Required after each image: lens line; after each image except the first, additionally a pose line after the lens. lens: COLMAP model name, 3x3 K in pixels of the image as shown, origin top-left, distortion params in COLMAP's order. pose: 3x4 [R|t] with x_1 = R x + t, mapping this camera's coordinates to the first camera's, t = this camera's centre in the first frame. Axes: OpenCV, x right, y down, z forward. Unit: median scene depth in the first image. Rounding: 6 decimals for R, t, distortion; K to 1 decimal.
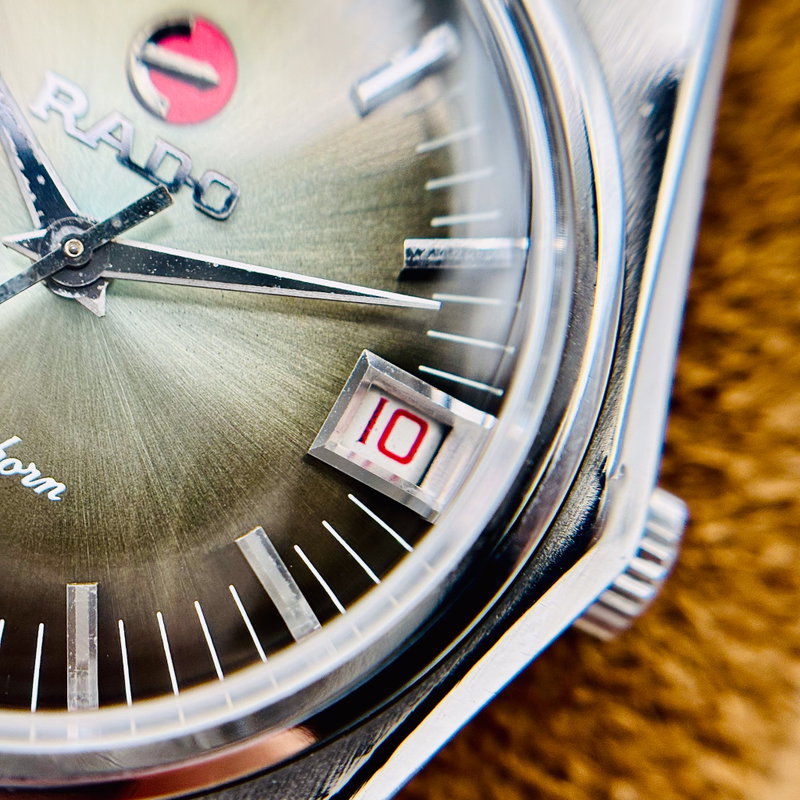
lens RADIAL K [[1750.9, 0, 403.6], [0, 1750.9, 397.0], [0, 0, 1]] dist [0.177970, 0.000000]
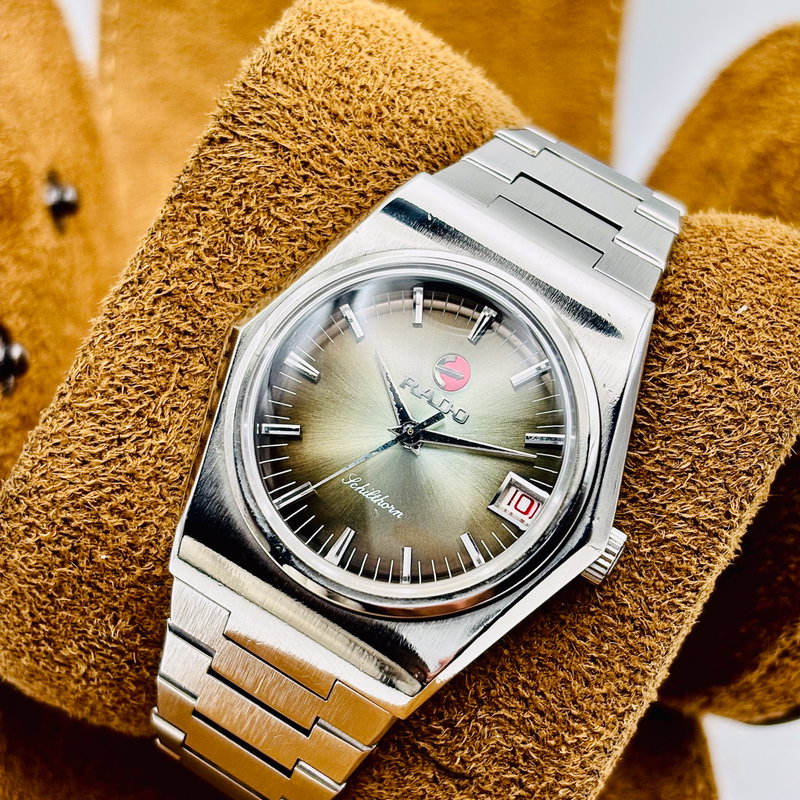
lens RADIAL K [[1750.9, 0, 408.4], [0, 1750.9, 436.3], [0, 0, 1]] dist [0.177970, 0.000000]
pose [[0.980947, 0.038478, -0.190428, 0.346577], [-0.055662, 0.994763, -0.085727, 0.164429], [0.186132, 0.094694, 0.977951, -1.755987]]
